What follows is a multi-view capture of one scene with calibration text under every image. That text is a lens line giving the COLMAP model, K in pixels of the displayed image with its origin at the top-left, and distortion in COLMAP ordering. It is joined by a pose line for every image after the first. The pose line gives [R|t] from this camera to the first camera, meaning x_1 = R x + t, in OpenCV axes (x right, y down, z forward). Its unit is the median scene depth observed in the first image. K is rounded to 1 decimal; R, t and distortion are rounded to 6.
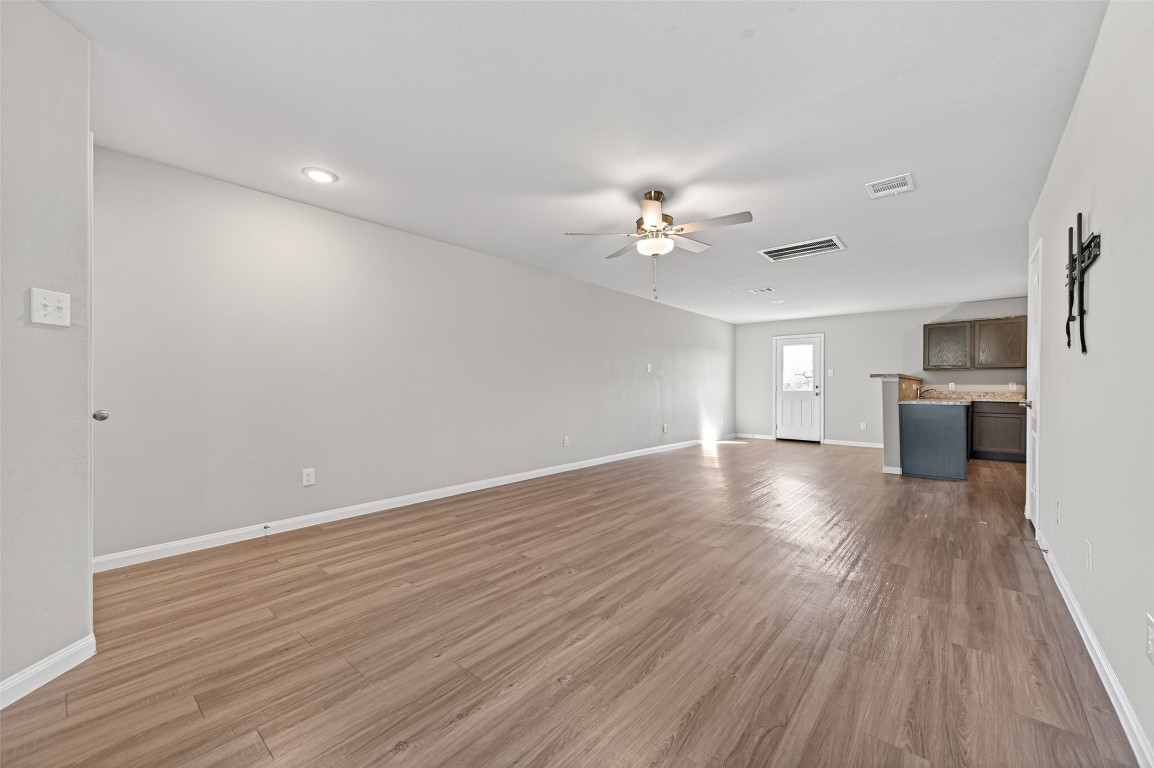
lens RADIAL K [[448.4, 0, 578.4], [0, 448.4, 392.4], [0, 0, 1]] dist [-0.000784, -0.000534]
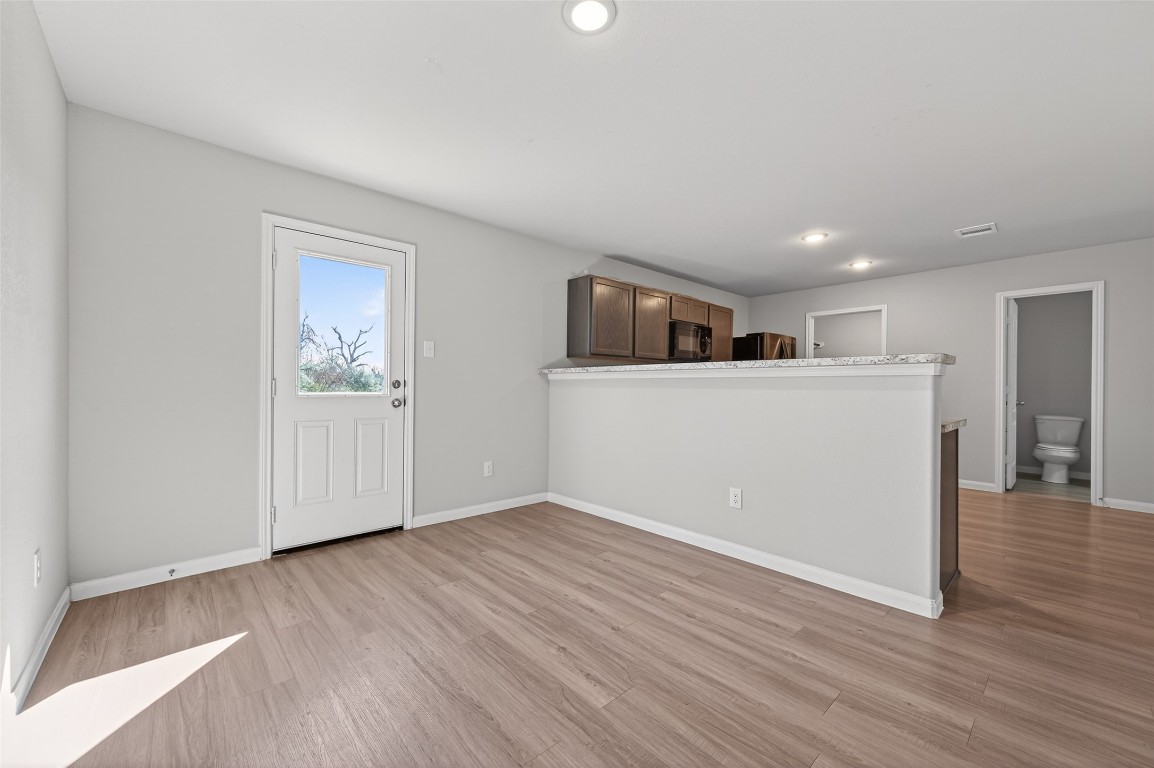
lens RADIAL K [[448.4, 0, 578.4], [0, 448.4, 392.4], [0, 0, 1]] dist [-0.000784, -0.000534]
pose [[0.102095, -0.024780, 0.994466, 0.465276], [-0.001771, 0.999684, 0.025092, -0.040255], [-0.994773, -0.004323, 0.102019, 2.175067]]
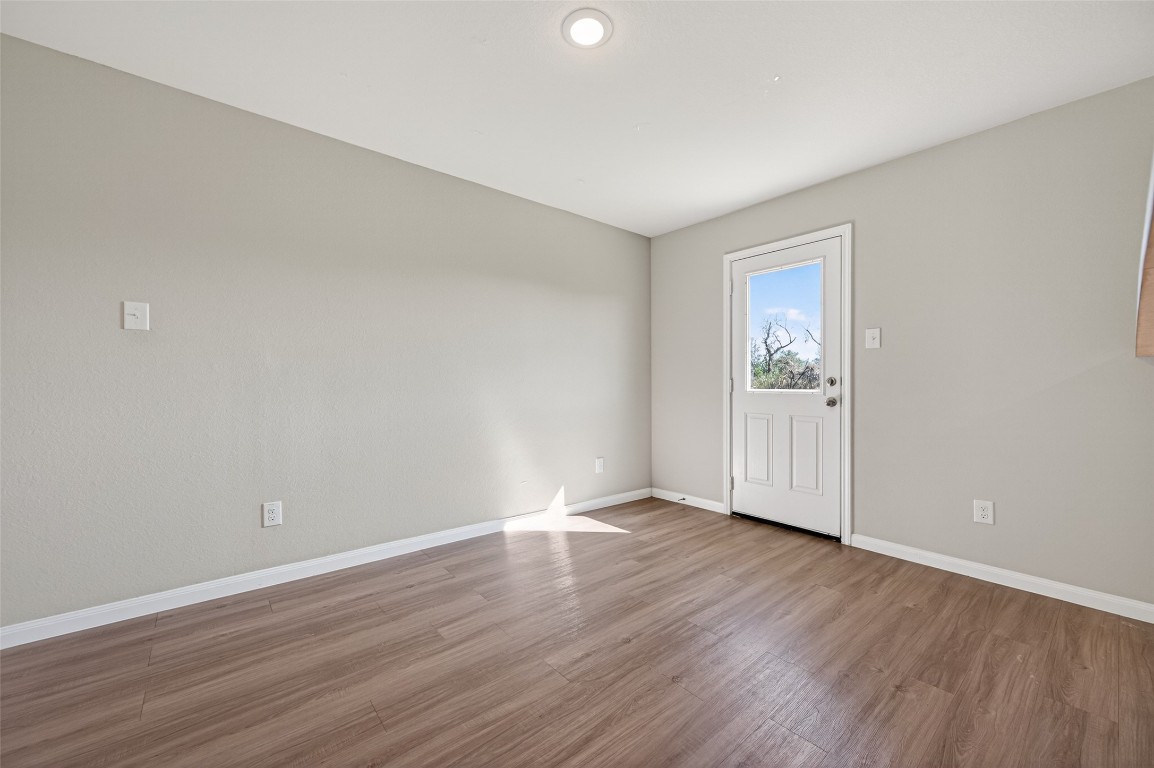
lens RADIAL K [[450.3, 0, 577.4], [0, 450.3, 388.2], [0, 0, 1]] dist [0.004344, -0.000584]
pose [[0.988587, -0.008482, -0.150415, 1.045387], [0.008929, 0.999957, 0.002298, -0.025448], [0.150389, -0.003615, 0.988620, 1.674710]]
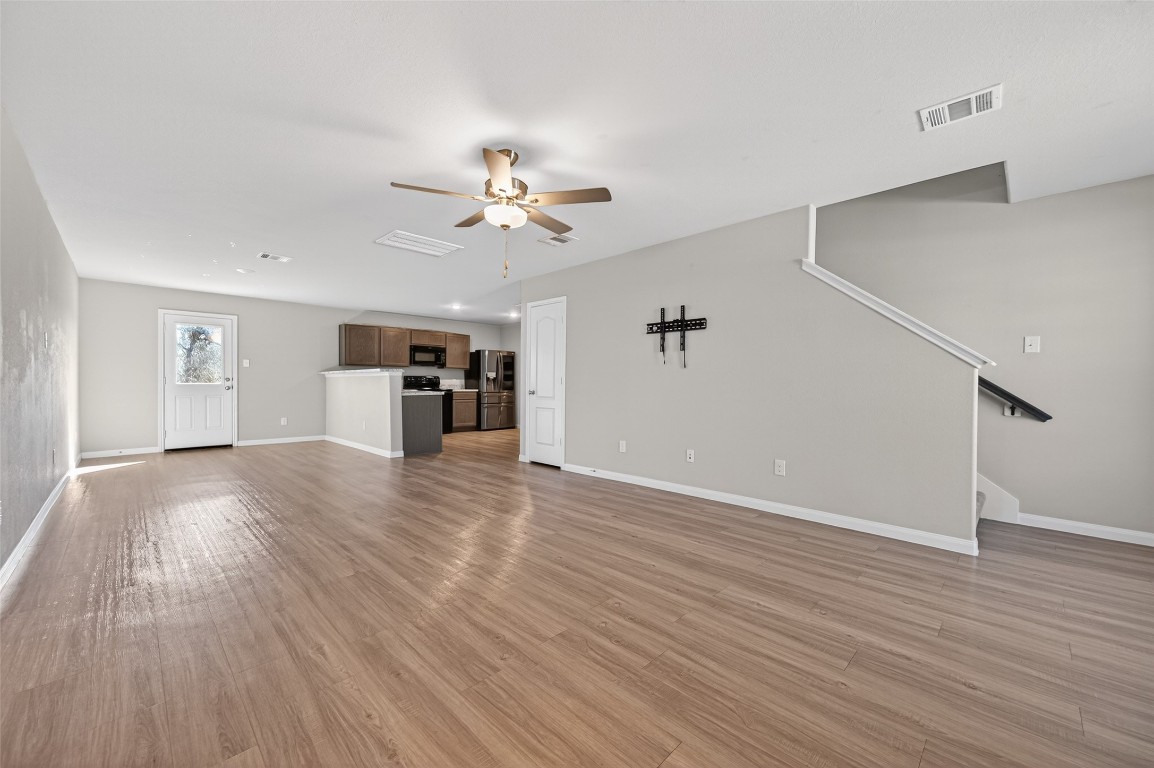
lens RADIAL K [[450.3, 0, 577.4], [0, 450.3, 388.2], [0, 0, 1]] dist [0.004344, -0.000584]
pose [[0.070783, -0.014314, 0.997389, -0.679119], [0.005424, 0.999888, 0.013965, -0.010332], [-0.997477, 0.004421, 0.070853, 0.800353]]
